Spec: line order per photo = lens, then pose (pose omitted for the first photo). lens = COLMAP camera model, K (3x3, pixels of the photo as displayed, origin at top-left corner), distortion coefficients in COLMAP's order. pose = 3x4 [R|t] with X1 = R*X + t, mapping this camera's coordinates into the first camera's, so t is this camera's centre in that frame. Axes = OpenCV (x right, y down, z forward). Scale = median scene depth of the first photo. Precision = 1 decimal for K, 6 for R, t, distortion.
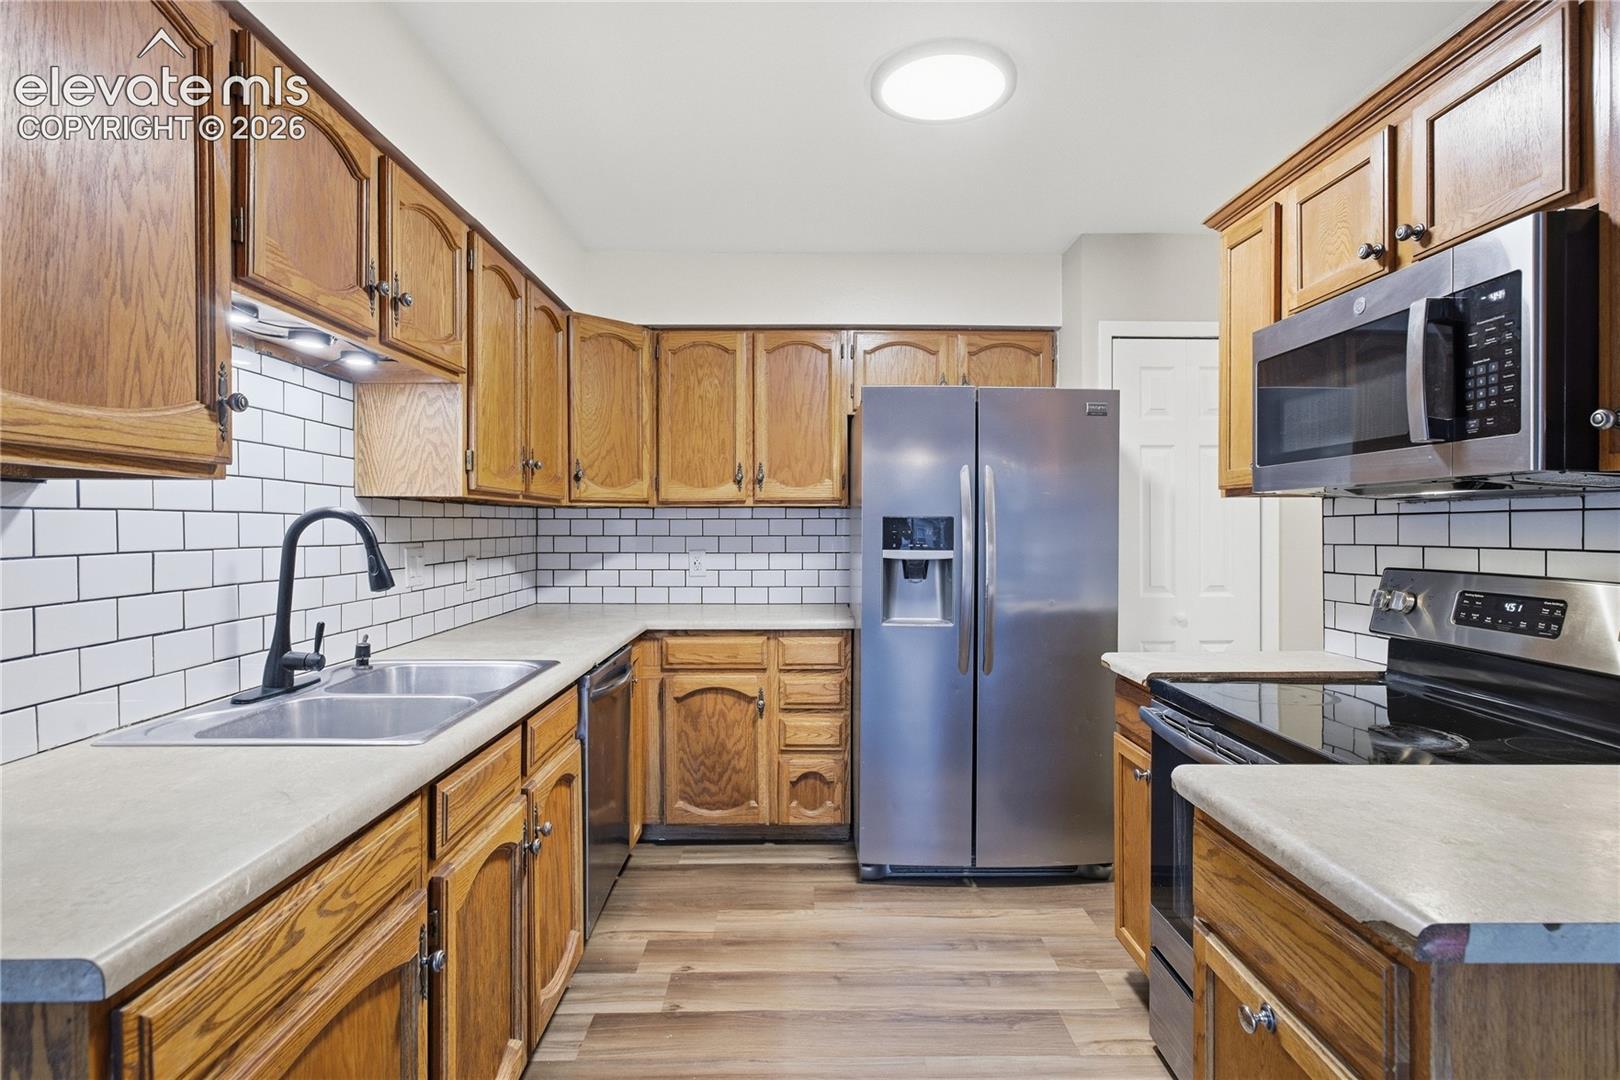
lens RADIAL K [[802.4, 0, 809.4], [0, 802.4, 540.6], [0, 0, 1]] dist [-0.004795, 0.005065]
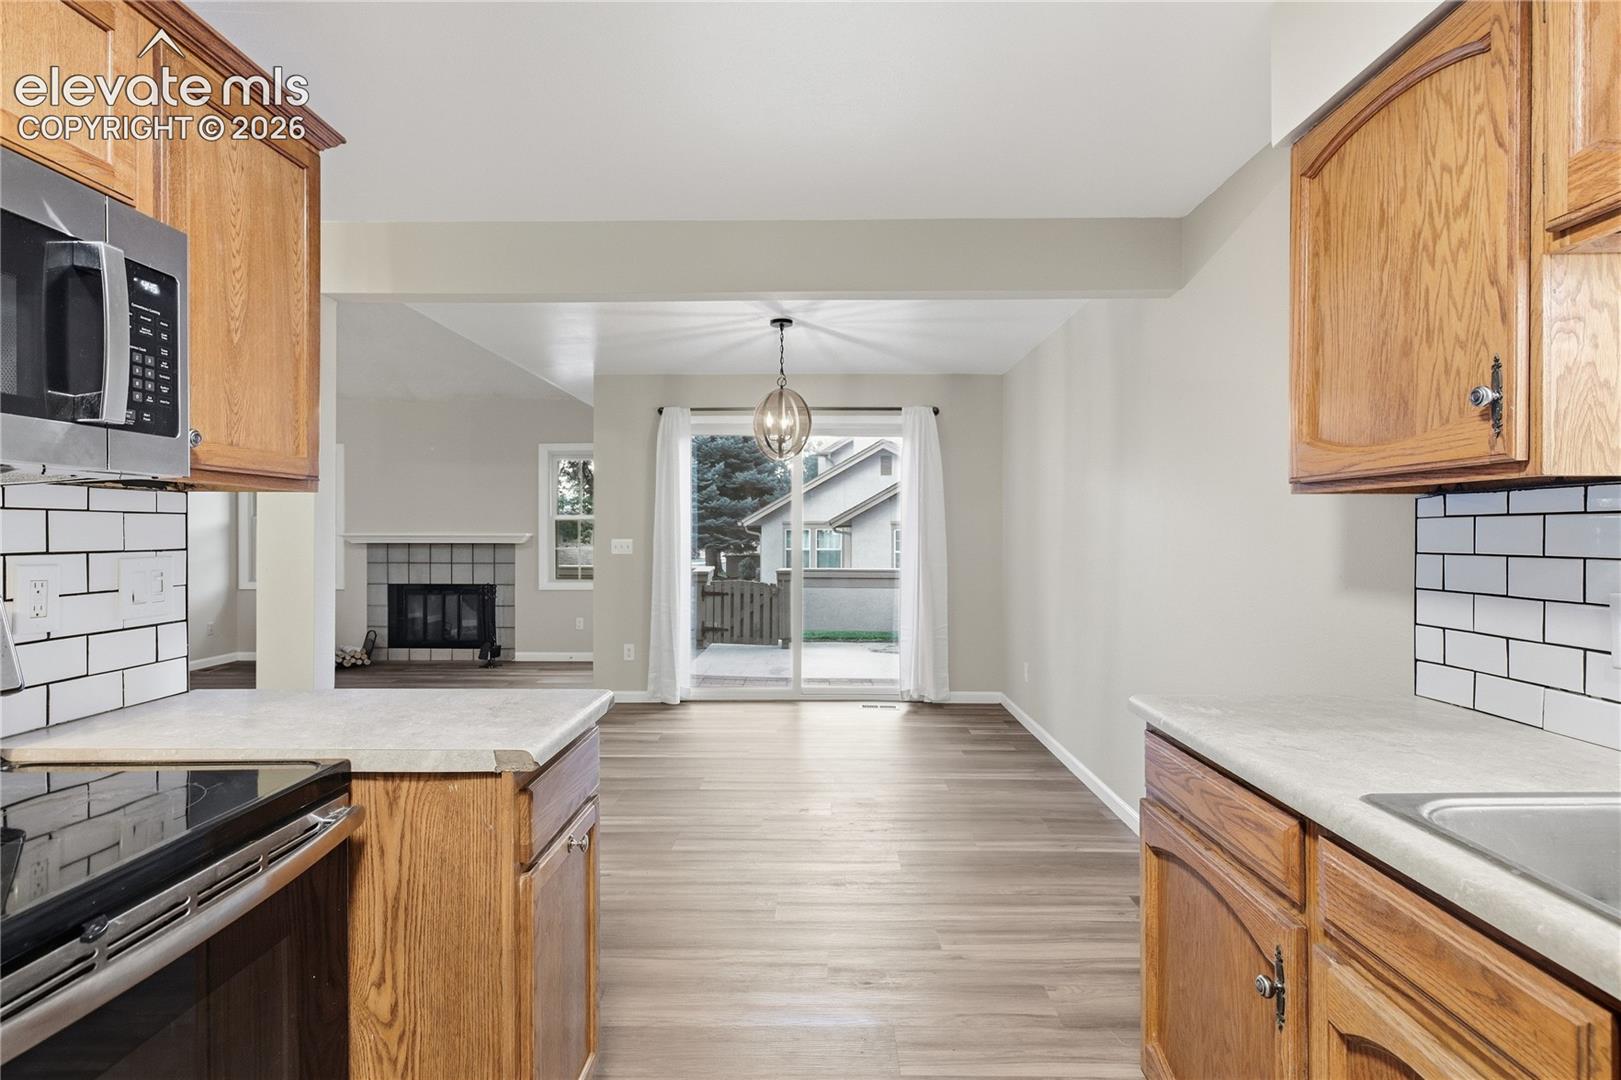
lens RADIAL K [[787.0, 0, 822.6], [0, 787.0, 535.6], [0, 0, 1]] dist [0.000892, 0.000571]
pose [[-0.999943, 0.000413, 0.010669, 0.020510], [0.000643, 0.999767, 0.021577, -0.012470], [-0.010658, 0.021582, -0.999710, 0.808183]]
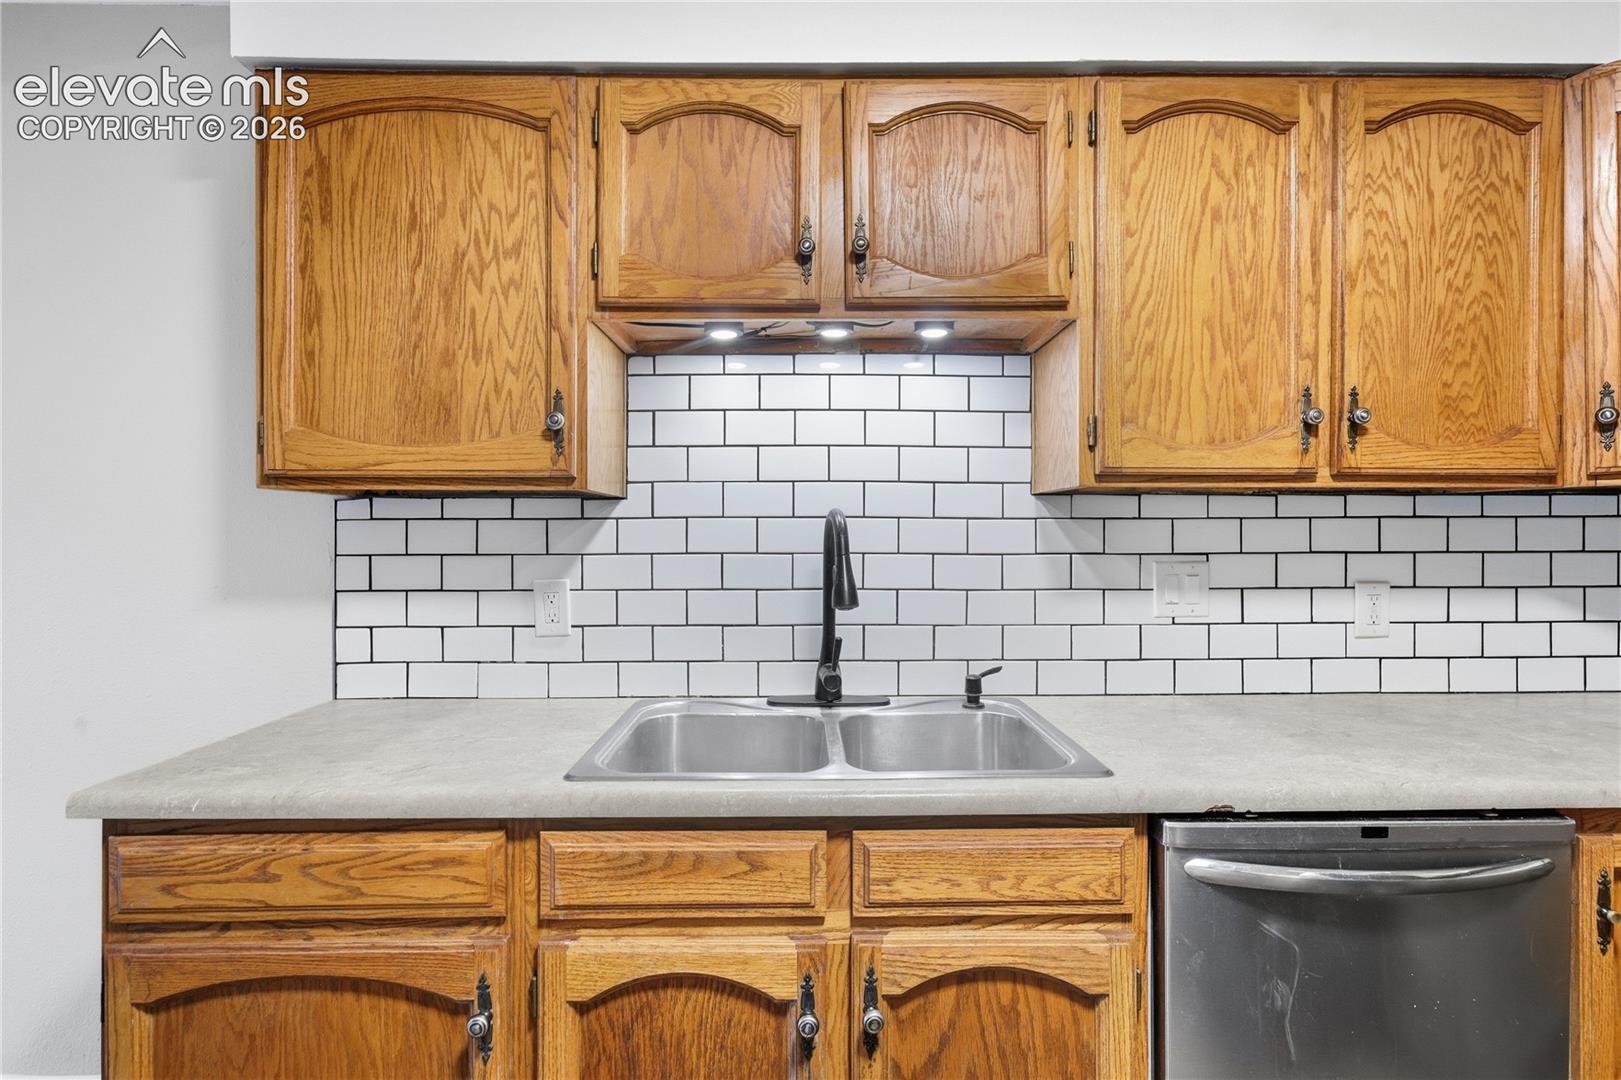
lens RADIAL K [[802.9, 0, 806.7], [0, 802.9, 537.1], [0, 0, 1]] dist [-0.004795, 0.005065]
pose [[0.005930, 0.003655, -0.999976, 0.173861], [-0.017686, 0.999837, 0.003550, -0.008172], [0.999826, 0.017664, 0.005994, 0.563423]]
